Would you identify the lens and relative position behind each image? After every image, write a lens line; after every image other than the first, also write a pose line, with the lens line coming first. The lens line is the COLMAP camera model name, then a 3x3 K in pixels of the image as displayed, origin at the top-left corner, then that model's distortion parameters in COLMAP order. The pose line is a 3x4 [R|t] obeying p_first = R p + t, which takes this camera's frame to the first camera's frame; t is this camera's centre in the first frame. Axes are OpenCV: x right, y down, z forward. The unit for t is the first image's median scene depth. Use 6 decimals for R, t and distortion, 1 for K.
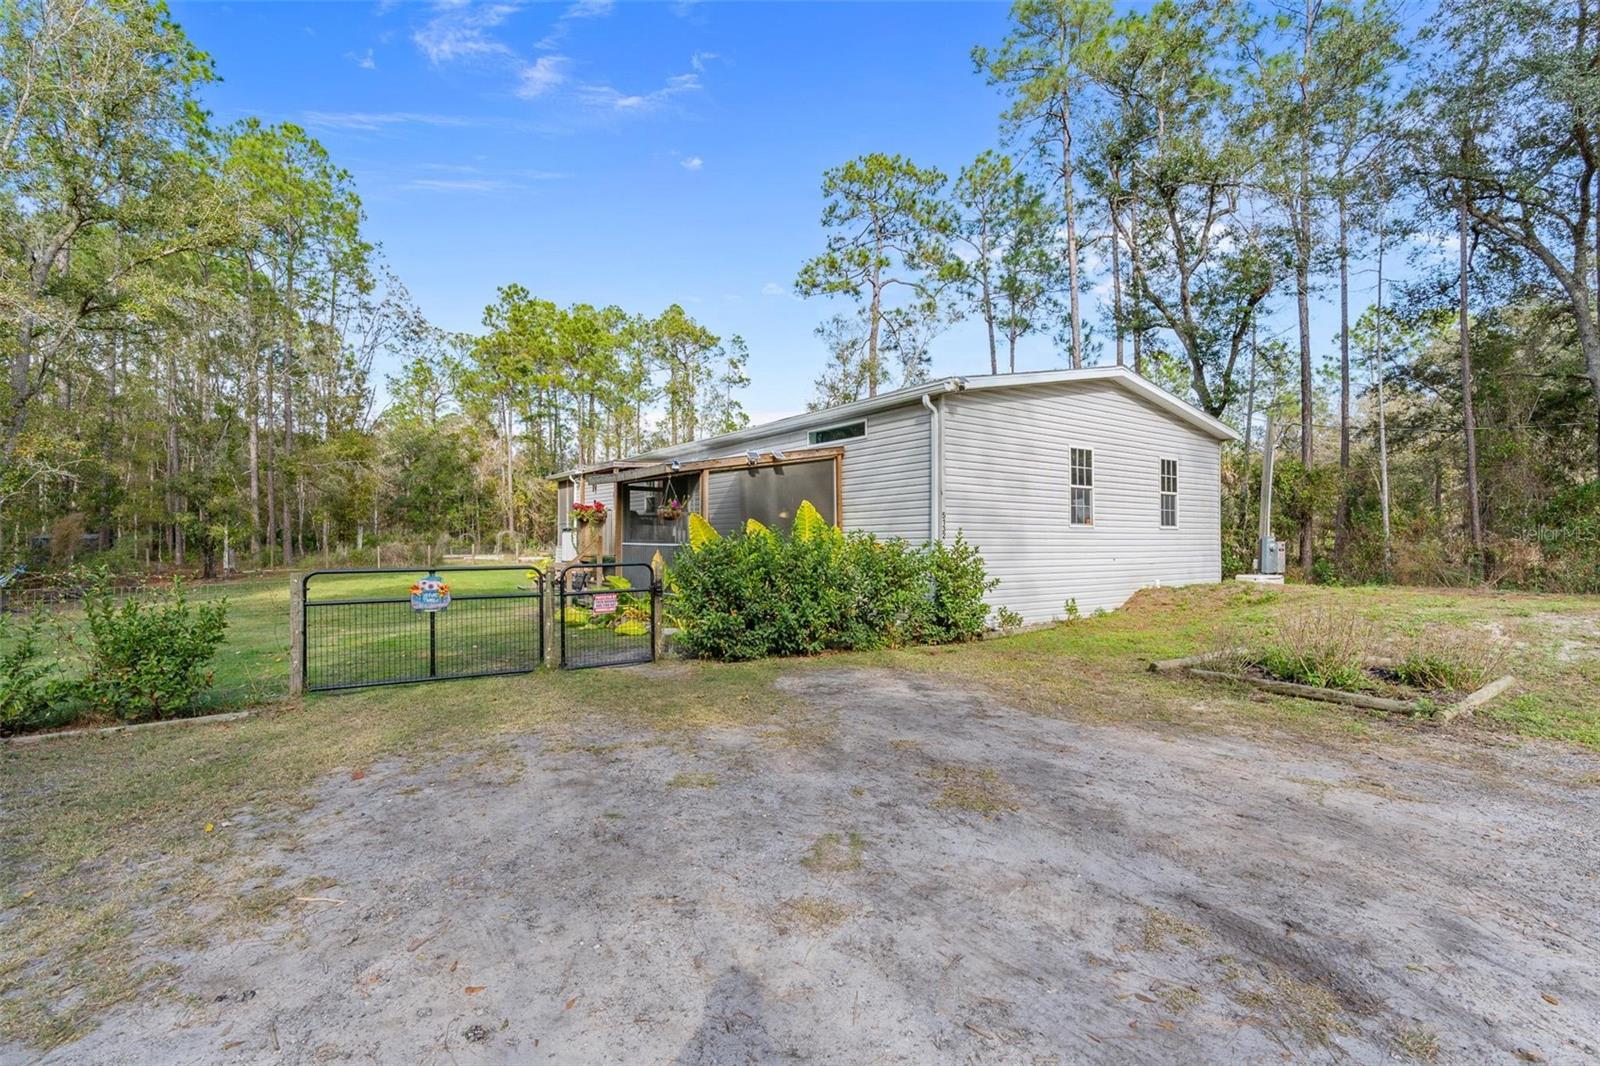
lens RADIAL K [[717.1, 0, 800.6], [0, 717.1, 541.5], [0, 0, 1]] dist [-0.013956, -0.000230]
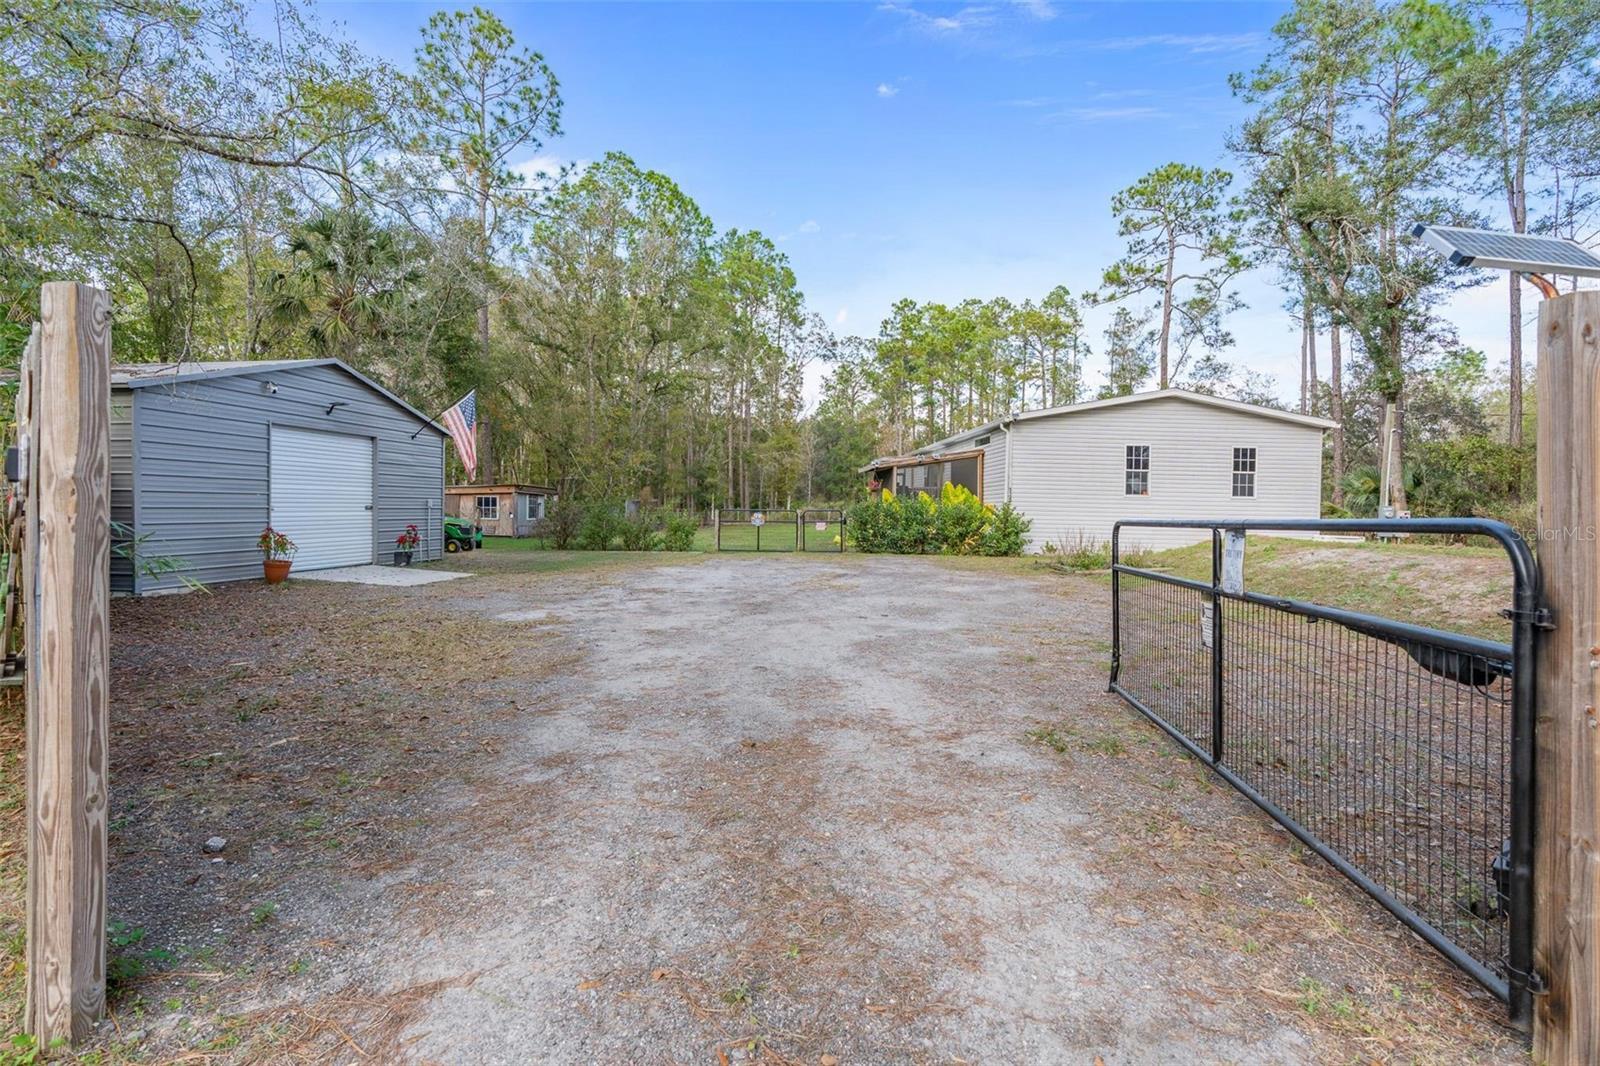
lens RADIAL K [[731.6, 0, 798.5], [0, 731.6, 506.4], [0, 0, 1]] dist [0.000214, -0.000042]
pose [[0.836395, 0.011461, -0.548007, 0.321630], [-0.015997, 0.999866, -0.003505, 0.008943], [0.547893, 0.011698, 0.836467, -0.352600]]
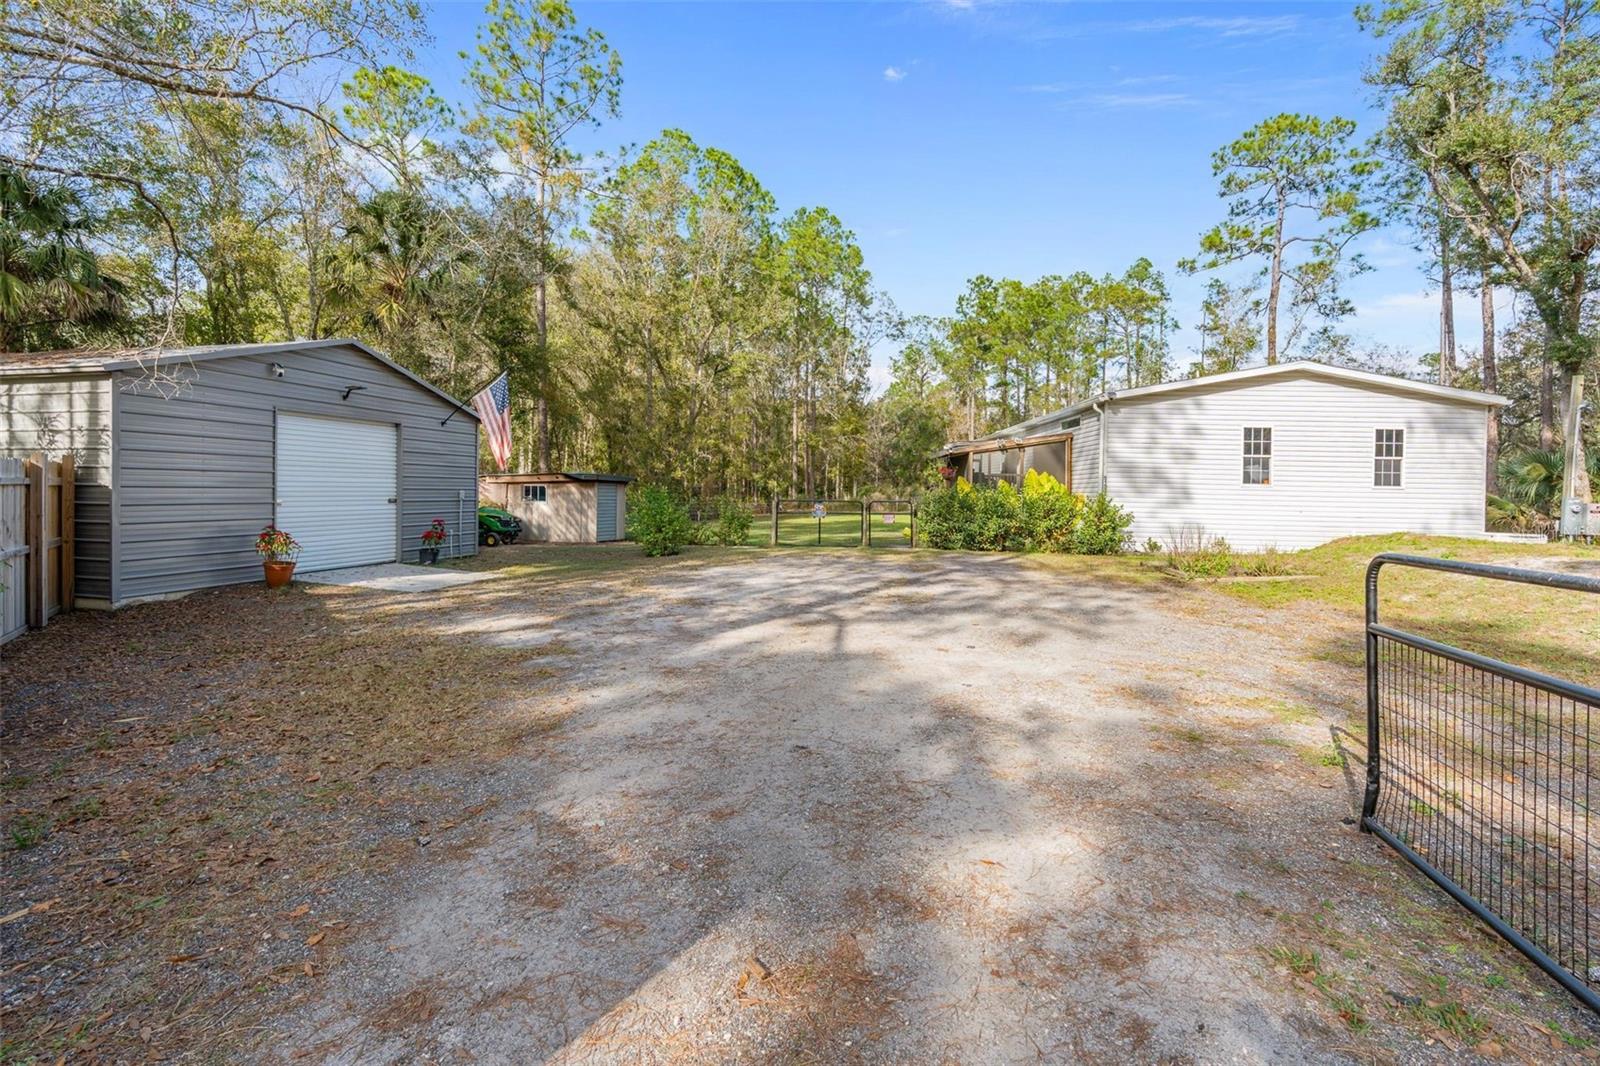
lens RADIAL K [[733.1, 0, 791.1], [0, 733.1, 489.2], [0, 0, 1]] dist [-0.011591, 0.008633]
pose [[0.776588, 0.012849, -0.629877, 0.287078], [-0.018712, 0.999821, -0.002675, 0.002460], [0.629730, 0.013863, 0.776690, -0.296719]]
